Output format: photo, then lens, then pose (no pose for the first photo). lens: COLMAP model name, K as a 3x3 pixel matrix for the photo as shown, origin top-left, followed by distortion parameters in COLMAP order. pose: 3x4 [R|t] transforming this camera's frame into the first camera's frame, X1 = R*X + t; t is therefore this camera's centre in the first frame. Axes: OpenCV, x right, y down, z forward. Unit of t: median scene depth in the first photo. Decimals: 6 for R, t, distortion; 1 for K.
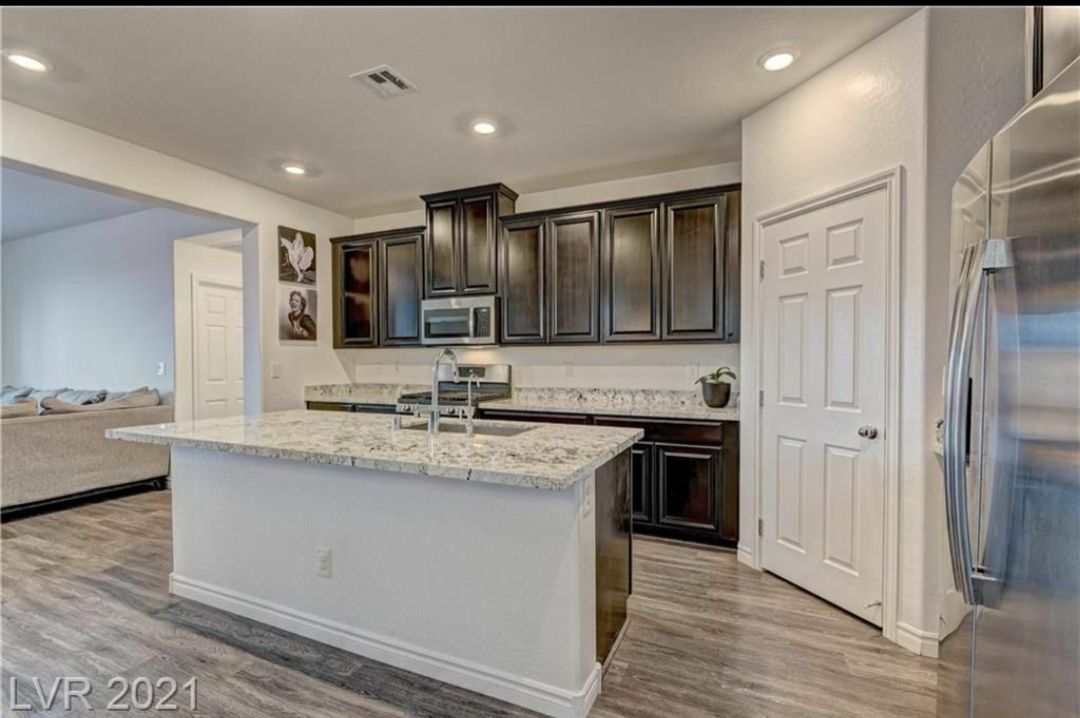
lens RADIAL K [[486.1, 0, 545.9], [0, 486.1, 367.5], [0, 0, 1]] dist [-0.002865, -0.003241]
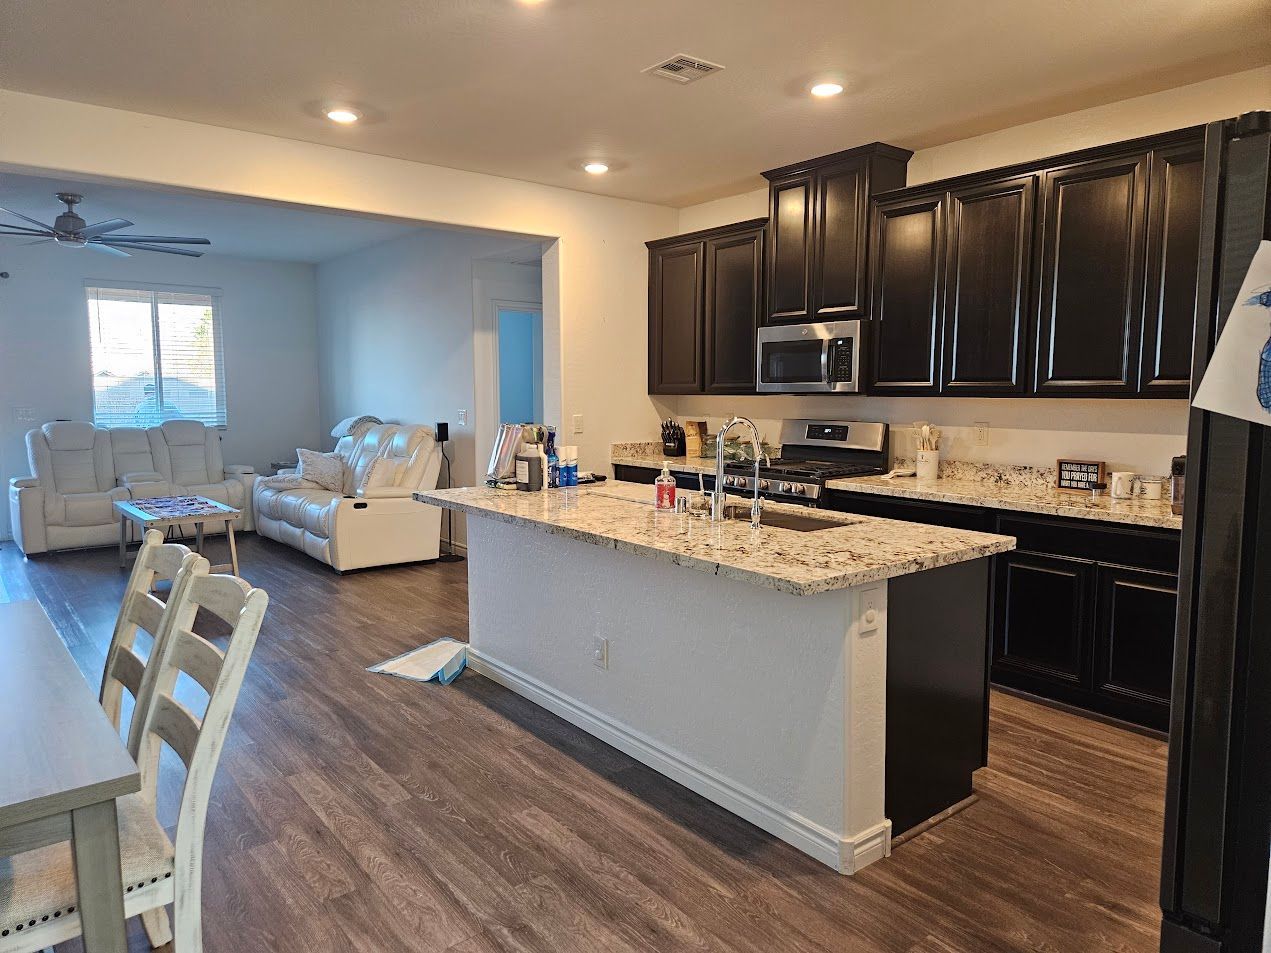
lens RADIAL K [[860.8, 0, 634.2], [0, 860.8, 473.0], [0, 0, 1]] dist [-0.002728, -0.002991]
pose [[0.885568, 0.051763, -0.461617, 0.234438], [-0.011551, 0.995918, 0.089517, -0.055408], [0.464367, -0.073942, 0.882551, -0.263215]]
